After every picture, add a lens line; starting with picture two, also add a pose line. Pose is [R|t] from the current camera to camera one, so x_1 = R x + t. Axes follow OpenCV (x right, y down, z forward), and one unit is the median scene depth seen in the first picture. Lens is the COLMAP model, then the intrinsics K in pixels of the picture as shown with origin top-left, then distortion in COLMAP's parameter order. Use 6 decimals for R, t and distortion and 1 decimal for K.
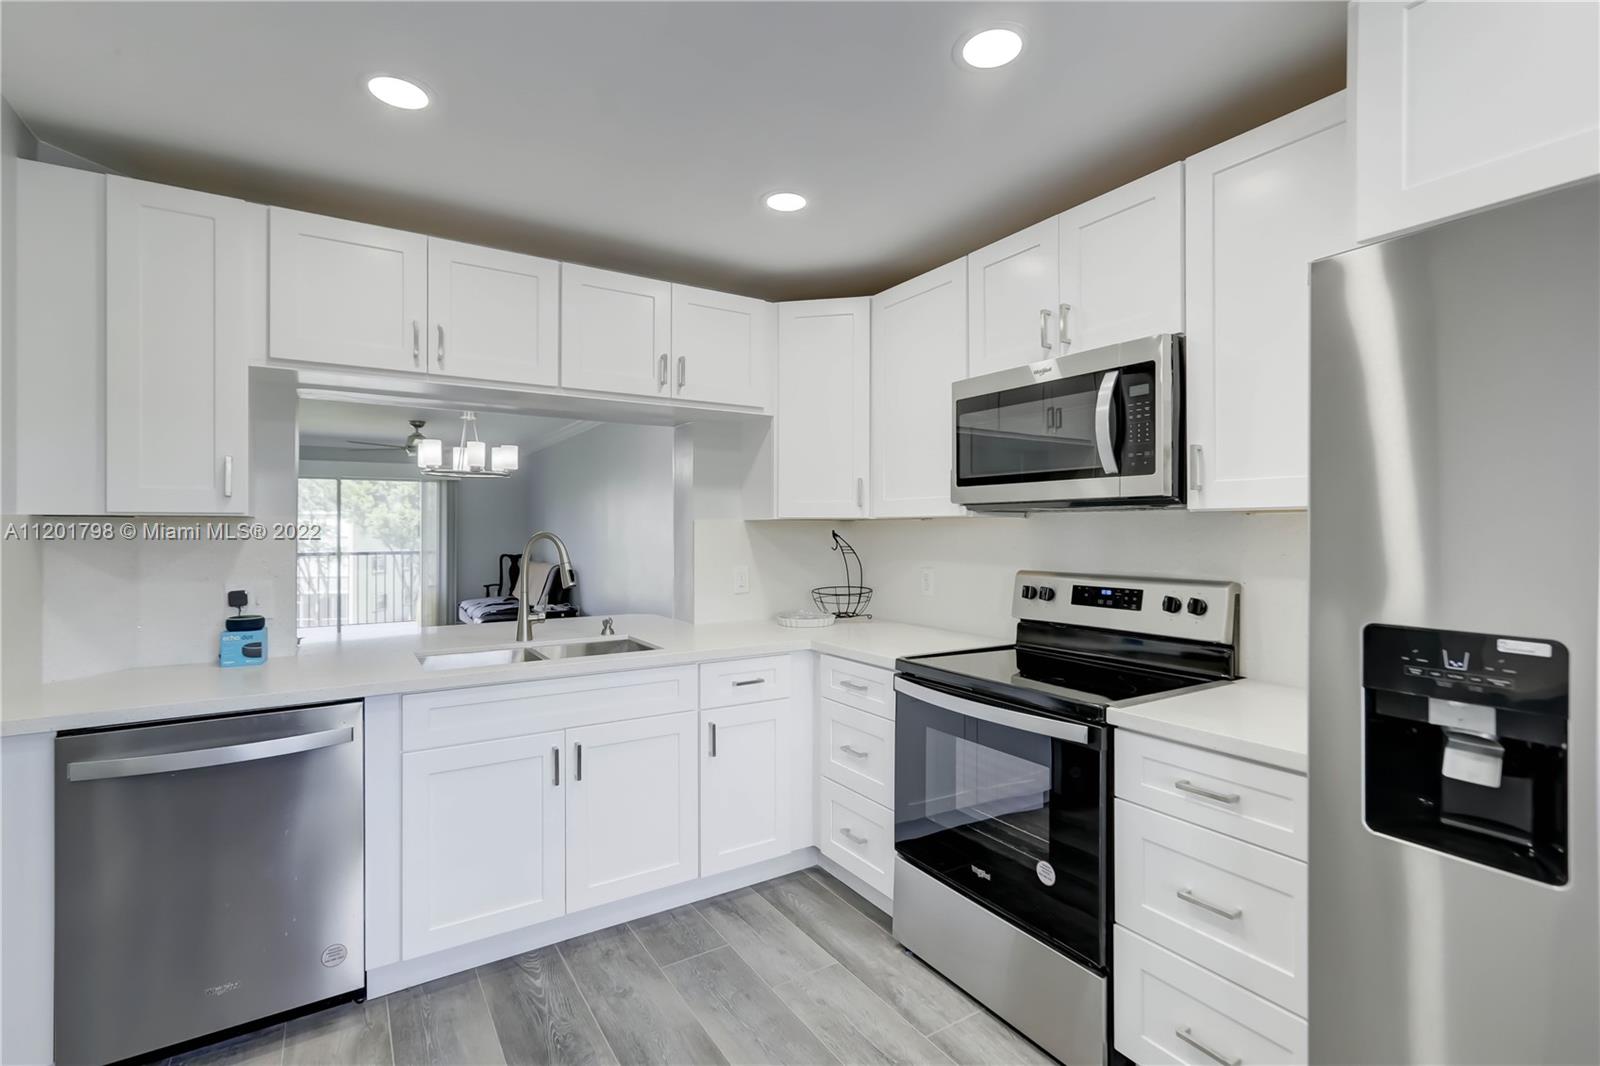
lens RADIAL K [[736.5, 0, 798.5], [0, 736.5, 526.9], [0, 0, 1]] dist [0.002608, 0.001126]
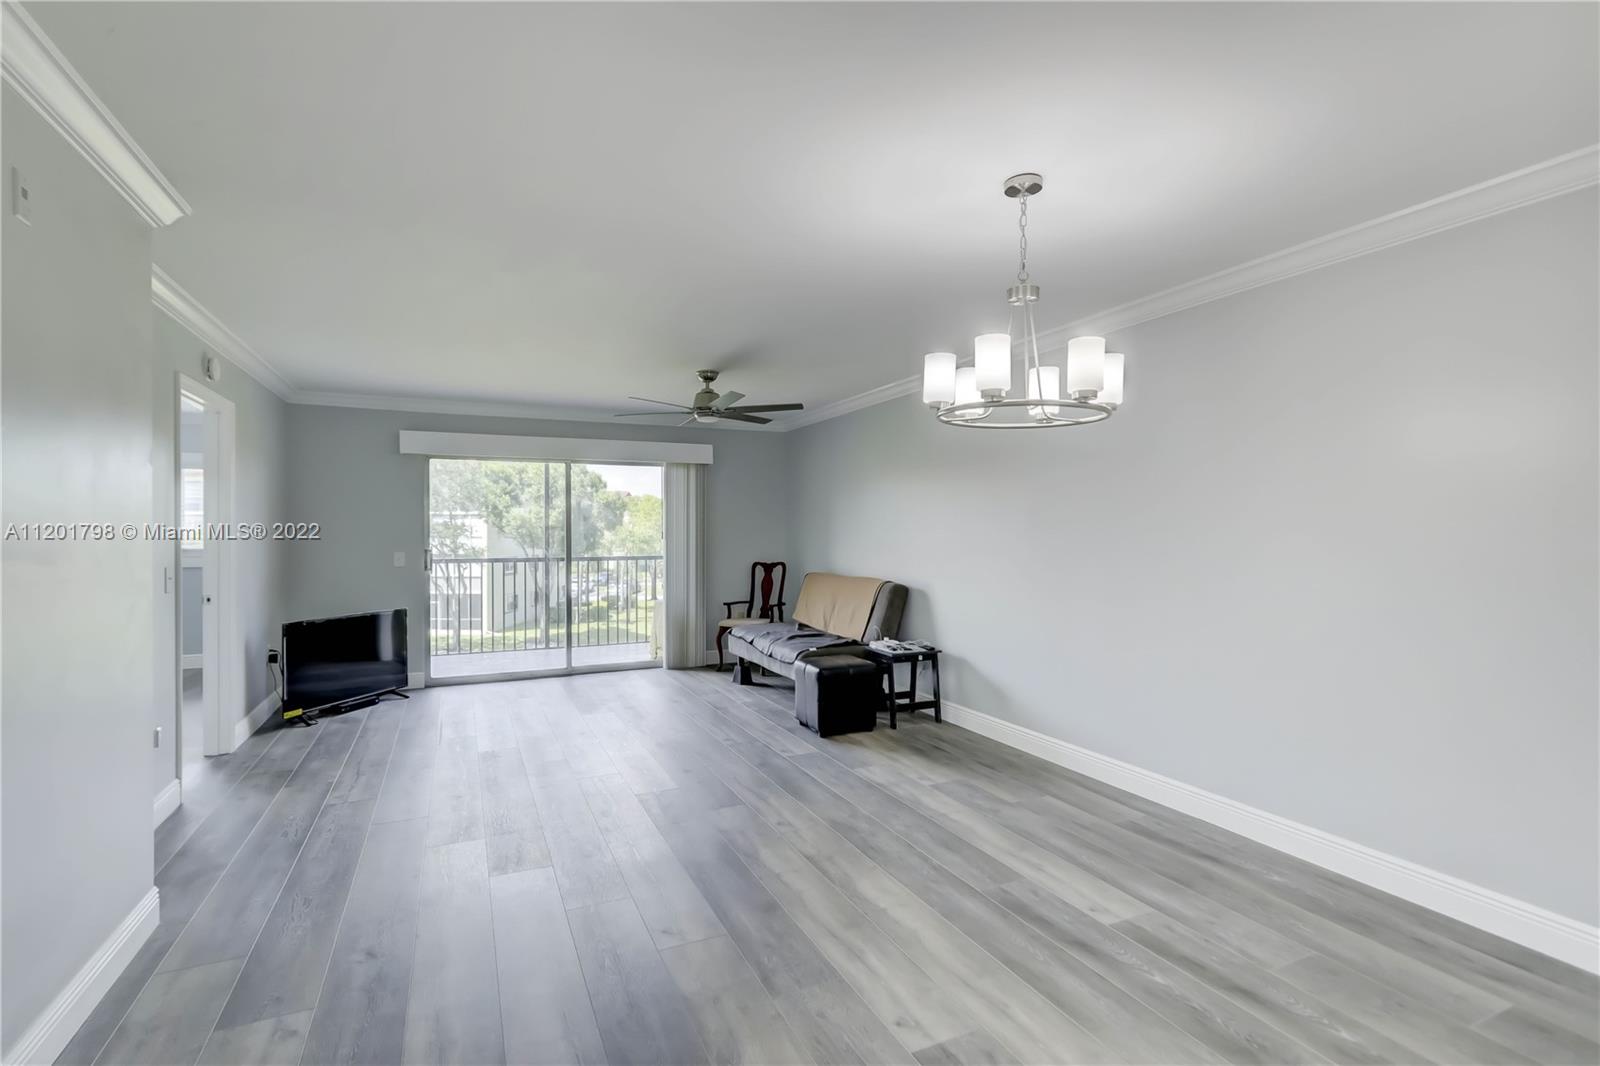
lens RADIAL K [[736.5, 0, 785.9], [0, 736.5, 547.3], [0, 0, 1]] dist [0.002608, 0.001126]
pose [[0.991408, 0.008897, -0.130505, -1.061514], [-0.005756, 0.999685, 0.024425, 0.010009], [0.130682, -0.023464, 0.991147, 0.968058]]
